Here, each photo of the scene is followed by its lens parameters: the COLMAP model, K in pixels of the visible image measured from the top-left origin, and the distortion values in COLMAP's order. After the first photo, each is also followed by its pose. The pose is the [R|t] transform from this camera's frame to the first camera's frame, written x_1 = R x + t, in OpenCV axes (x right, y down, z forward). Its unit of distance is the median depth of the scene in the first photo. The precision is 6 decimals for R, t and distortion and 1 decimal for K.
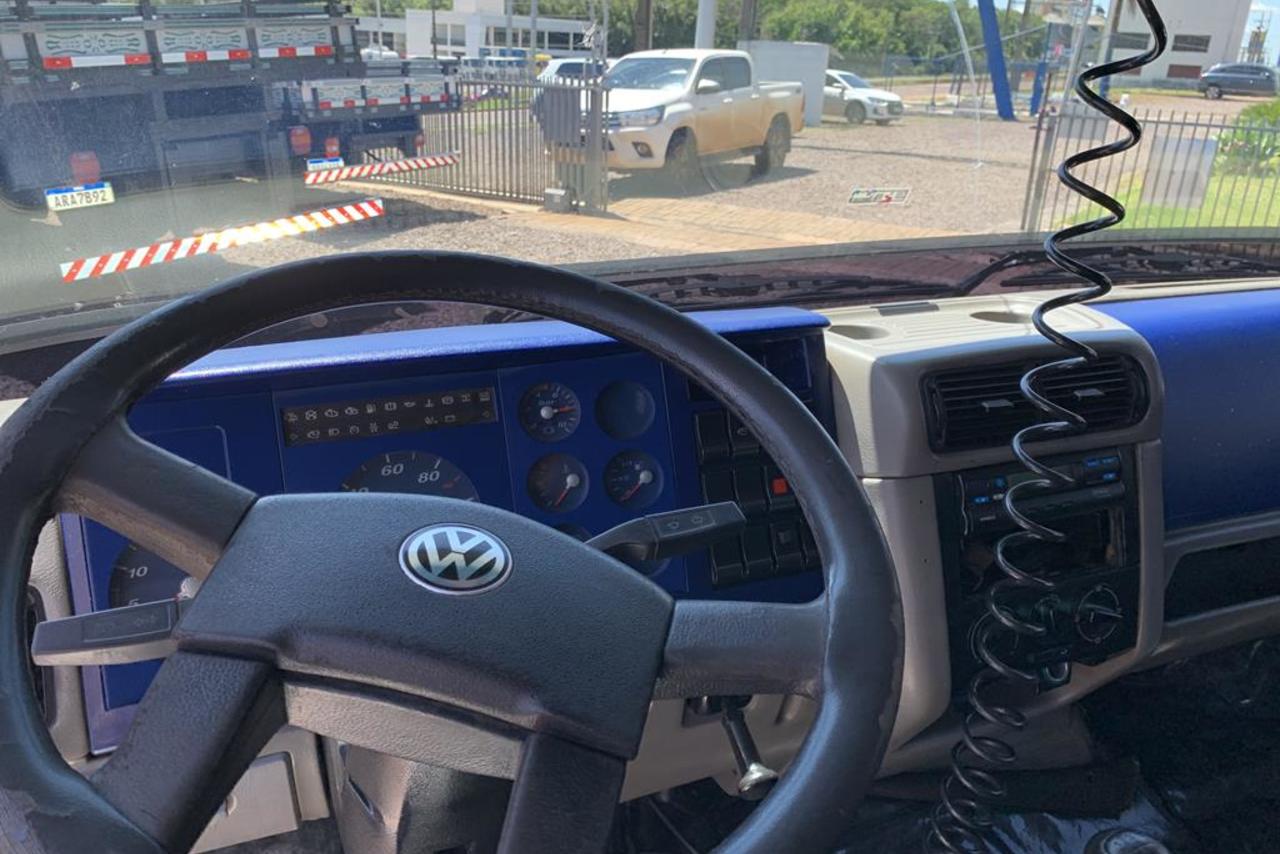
lens RADIAL K [[935.0, 0, 640.6], [0, 935.0, 421.0], [0, 0, 1]] dist [0.058317, -0.002039]
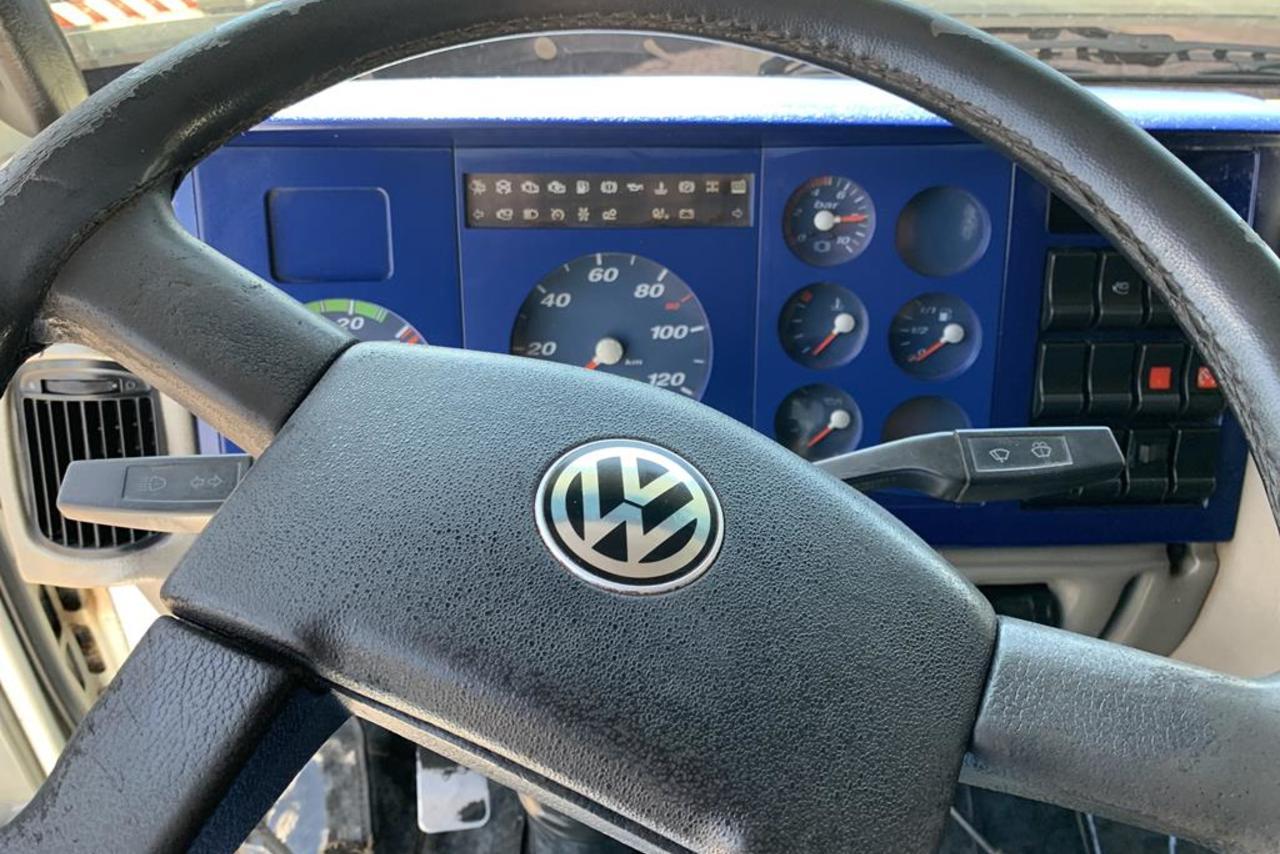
lens RADIAL K [[959.3, 0, 645.3], [0, 959.3, 436.8], [0, 0, 1]] dist [0.033240, -0.046945]
pose [[0.955981, 0.181971, -0.230187, -0.035464], [-0.116999, 0.955811, 0.269698, -0.033881], [0.269093, -0.230895, 0.935028, 0.273825]]
